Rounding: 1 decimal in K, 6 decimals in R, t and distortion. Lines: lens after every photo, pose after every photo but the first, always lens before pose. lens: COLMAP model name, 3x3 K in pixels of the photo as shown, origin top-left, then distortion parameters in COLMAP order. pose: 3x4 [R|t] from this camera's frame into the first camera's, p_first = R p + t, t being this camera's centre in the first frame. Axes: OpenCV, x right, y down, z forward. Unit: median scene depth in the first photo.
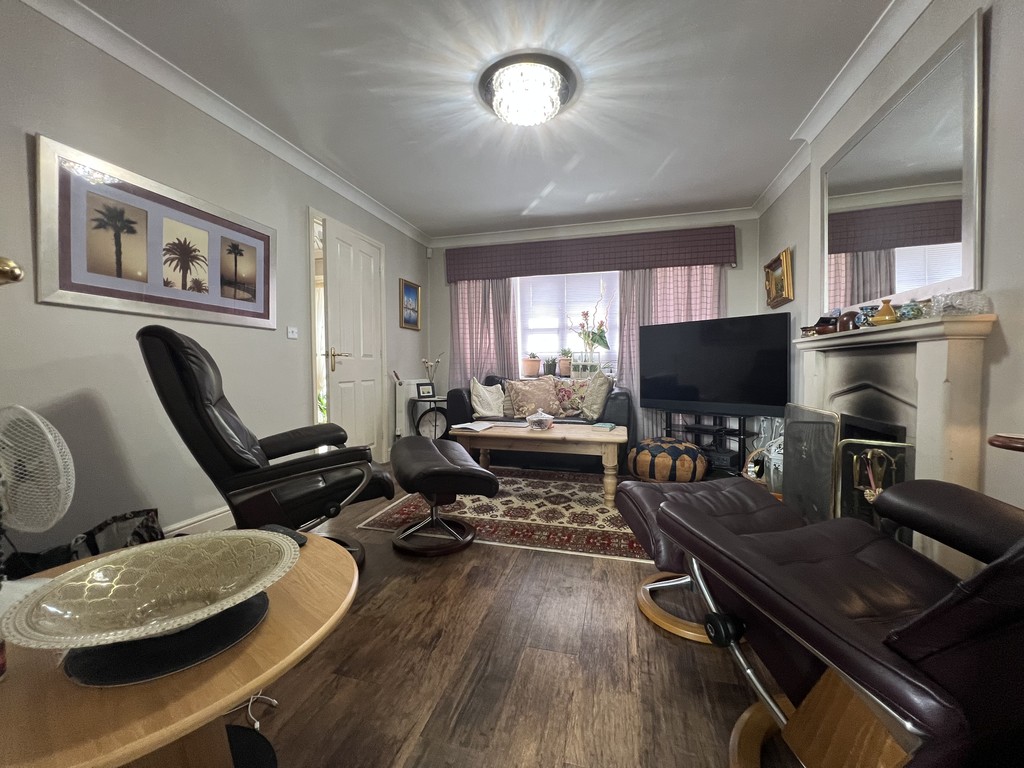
lens RADIAL K [[407.2, 0, 511.1], [0, 407.2, 379.6], [0, 0, 1]] dist [-0.000775, -0.000063]
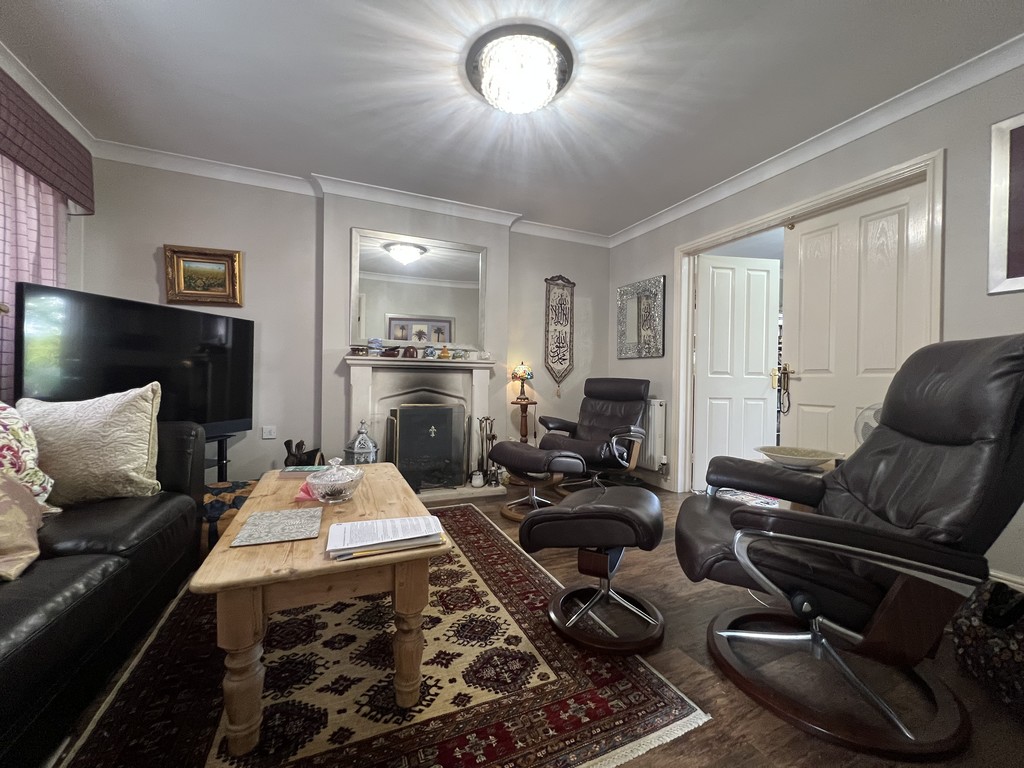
lens RADIAL K [[407.2, 0, 510.4], [0, 407.2, 380.4], [0, 0, 1]] dist [-0.000775, -0.000063]
pose [[-0.628806, -0.007702, 0.777524, -0.566321], [0.007867, 0.999837, 0.016267, -0.041390], [-0.777522, 0.016345, -0.628643, 1.388223]]
